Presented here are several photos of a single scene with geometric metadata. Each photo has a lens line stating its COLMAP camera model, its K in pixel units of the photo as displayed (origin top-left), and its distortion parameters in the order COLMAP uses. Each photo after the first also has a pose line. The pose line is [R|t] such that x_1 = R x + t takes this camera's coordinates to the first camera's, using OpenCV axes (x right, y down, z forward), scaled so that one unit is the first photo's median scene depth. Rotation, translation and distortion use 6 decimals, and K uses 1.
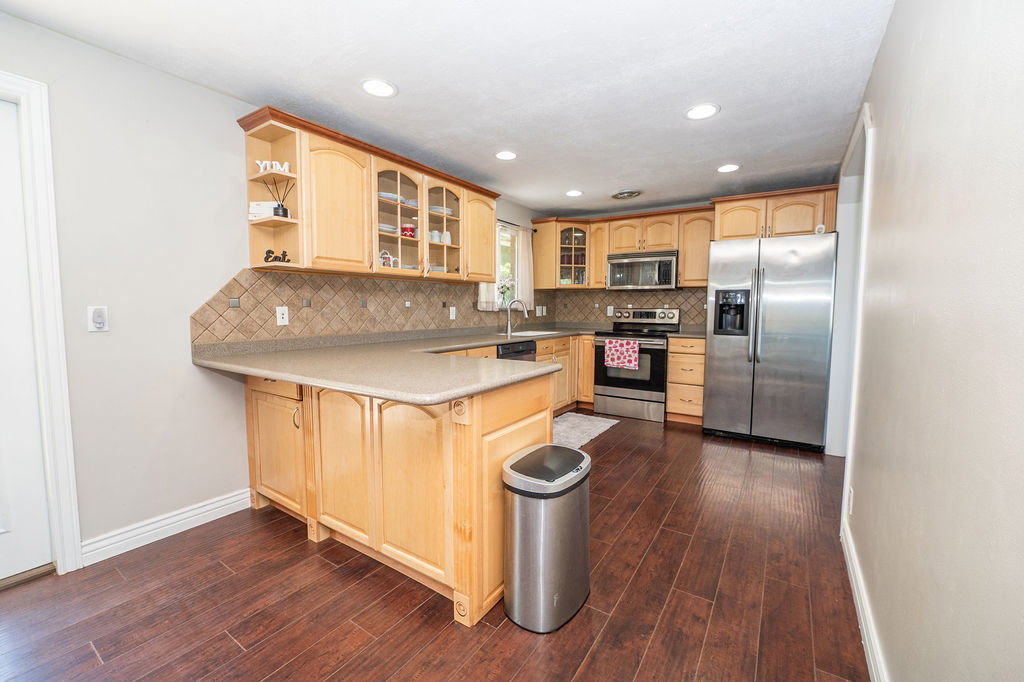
lens RADIAL K [[411.5, 0, 520.2], [0, 411.5, 336.1], [0, 0, 1]] dist [-0.009769, -0.001022]
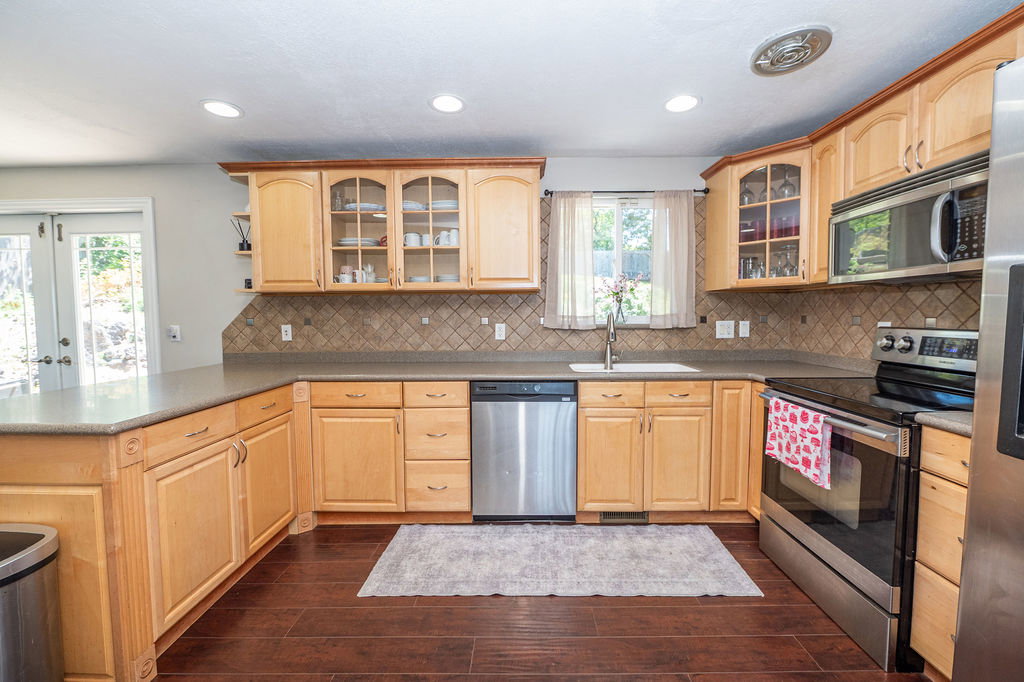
lens RADIAL K [[411.5, 0, 516.5], [0, 411.5, 336.9], [0, 0, 1]] dist [-0.009769, -0.001022]
pose [[0.533174, 0.038337, -0.845136, 0.487540], [-0.052305, 0.998555, 0.012299, -0.055180], [0.844387, 0.037647, 0.534409, 0.595283]]
